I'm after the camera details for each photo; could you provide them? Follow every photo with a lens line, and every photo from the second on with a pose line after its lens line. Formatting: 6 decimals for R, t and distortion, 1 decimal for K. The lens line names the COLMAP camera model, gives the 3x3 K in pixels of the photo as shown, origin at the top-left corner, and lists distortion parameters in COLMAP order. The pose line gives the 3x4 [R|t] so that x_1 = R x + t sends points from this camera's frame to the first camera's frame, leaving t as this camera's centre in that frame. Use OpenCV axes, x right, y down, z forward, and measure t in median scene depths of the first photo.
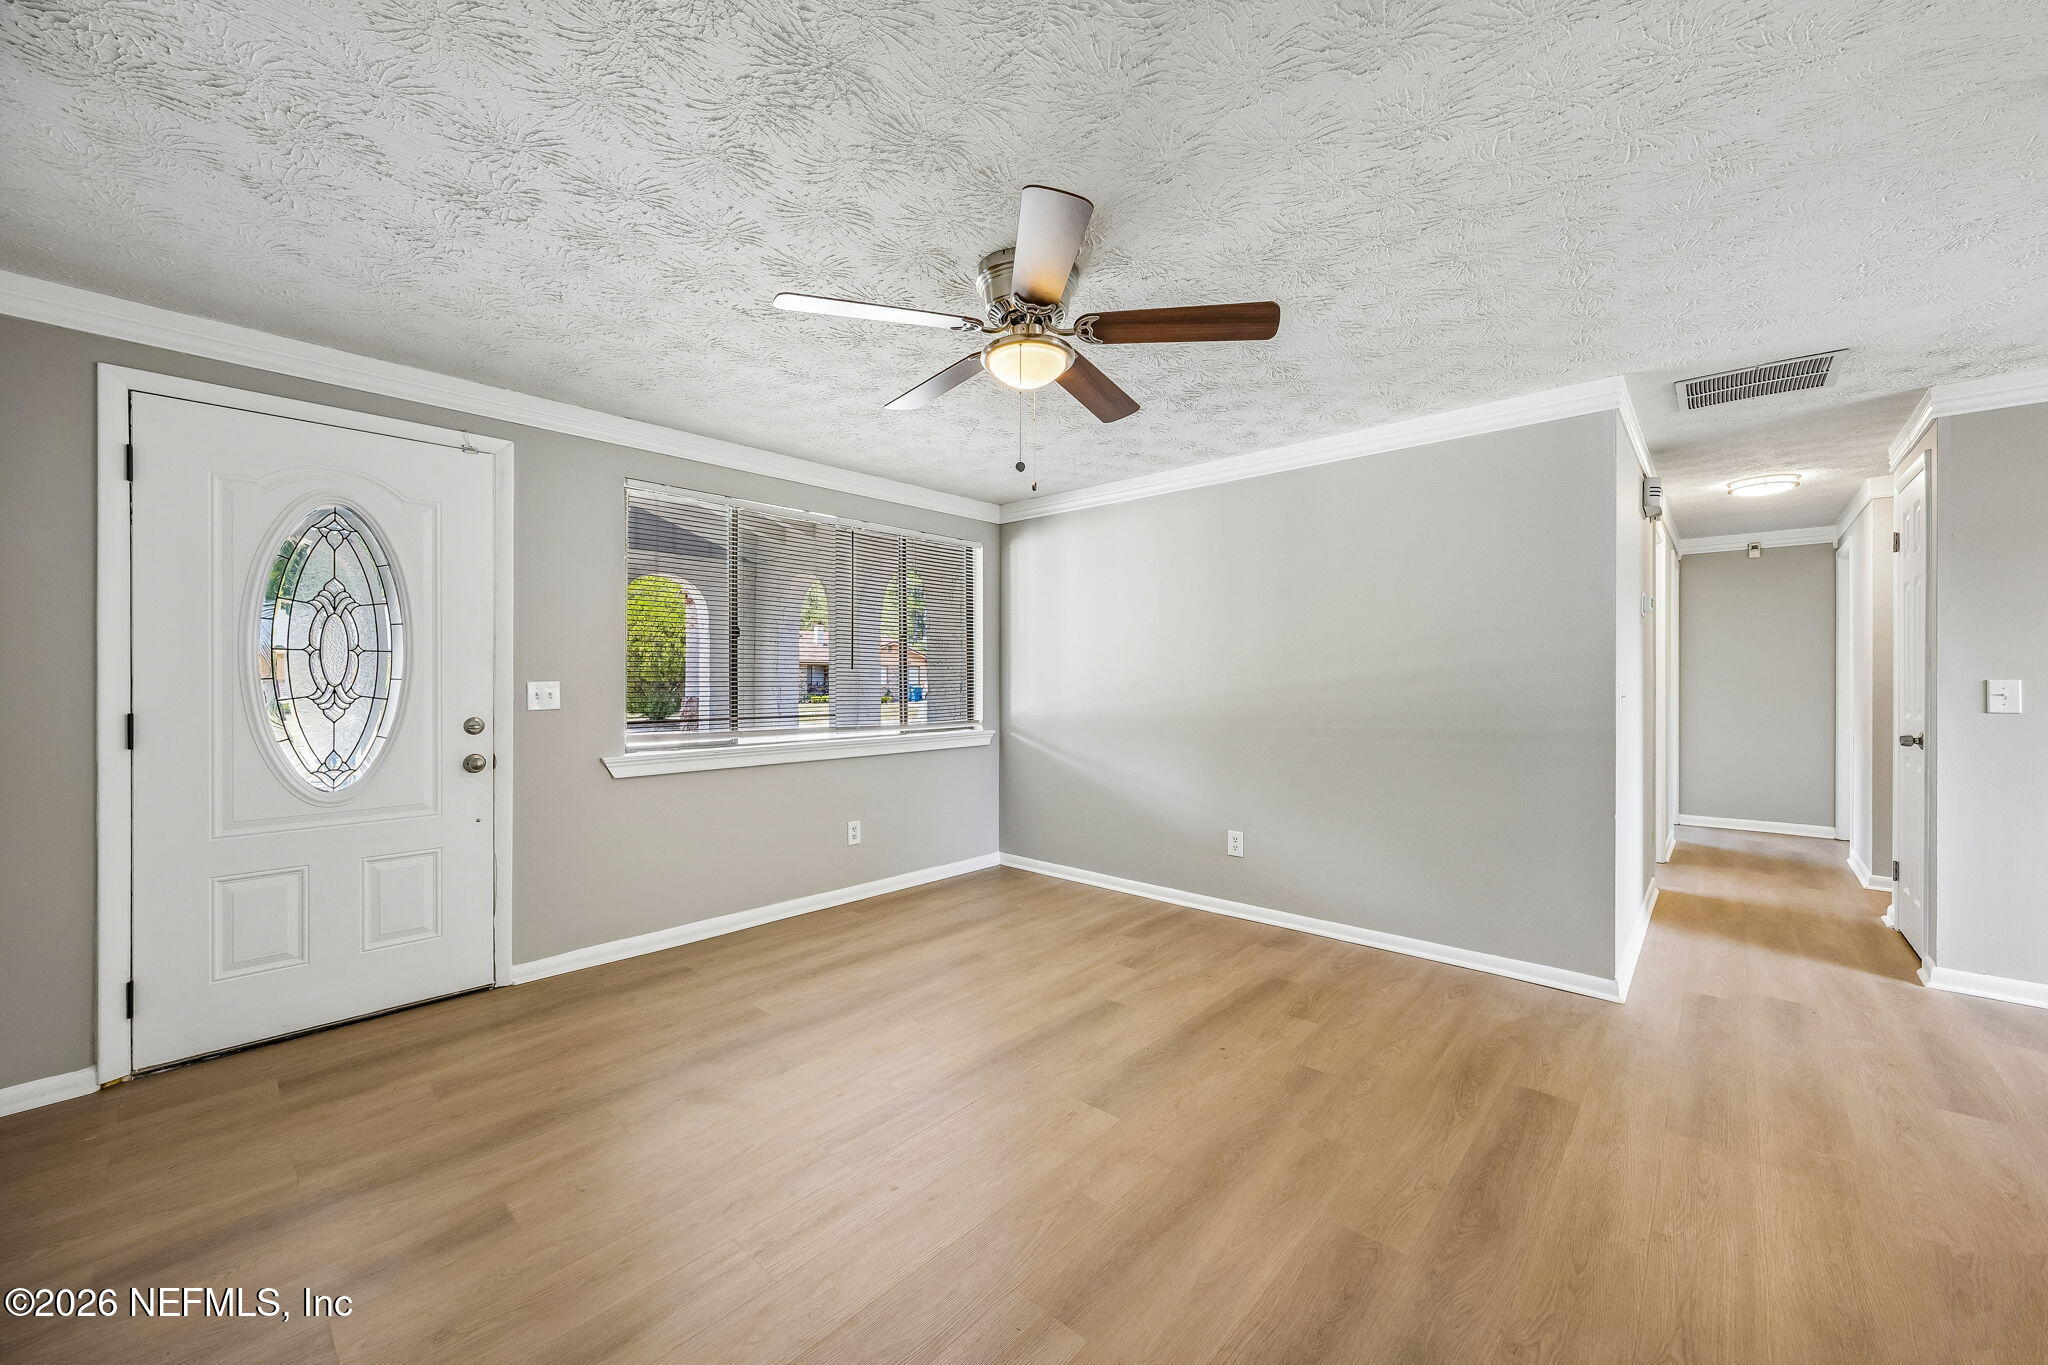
lens RADIAL K [[787.6, 0, 1033.9], [0, 787.6, 683.4], [0, 0, 1]] dist [-0.002038, 0.000191]
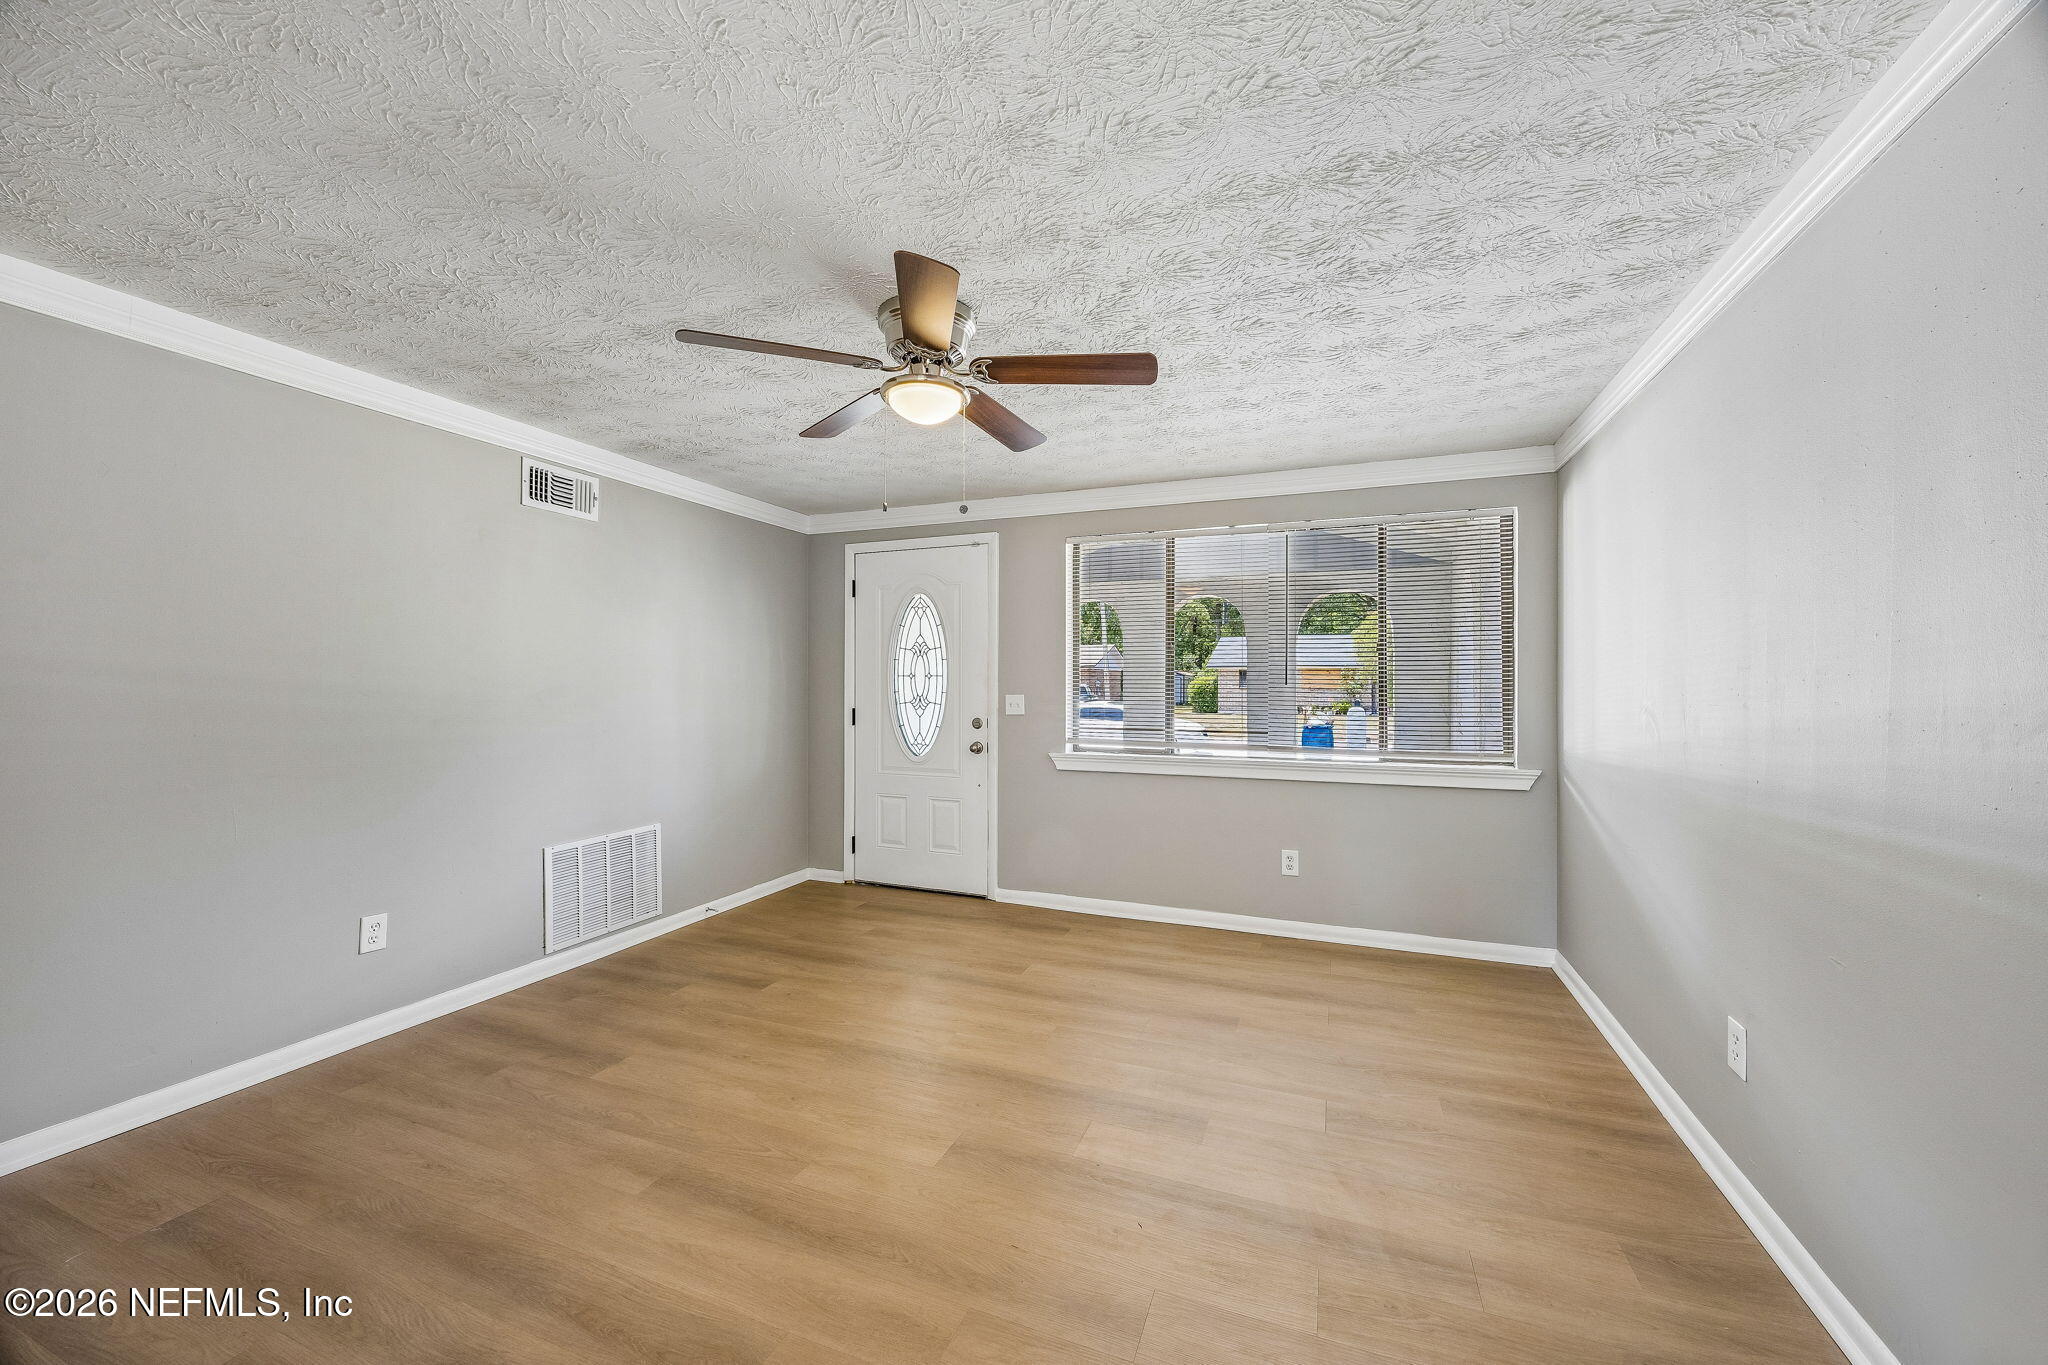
lens RADIAL K [[787.6, 0, 1027.3], [0, 787.6, 681.5], [0, 0, 1]] dist [-0.002038, 0.000191]
pose [[0.328615, -0.002261, -0.944461, 0.736244], [-0.008262, 0.999952, -0.005269, -0.019183], [0.944428, 0.009535, 0.328580, 0.557307]]
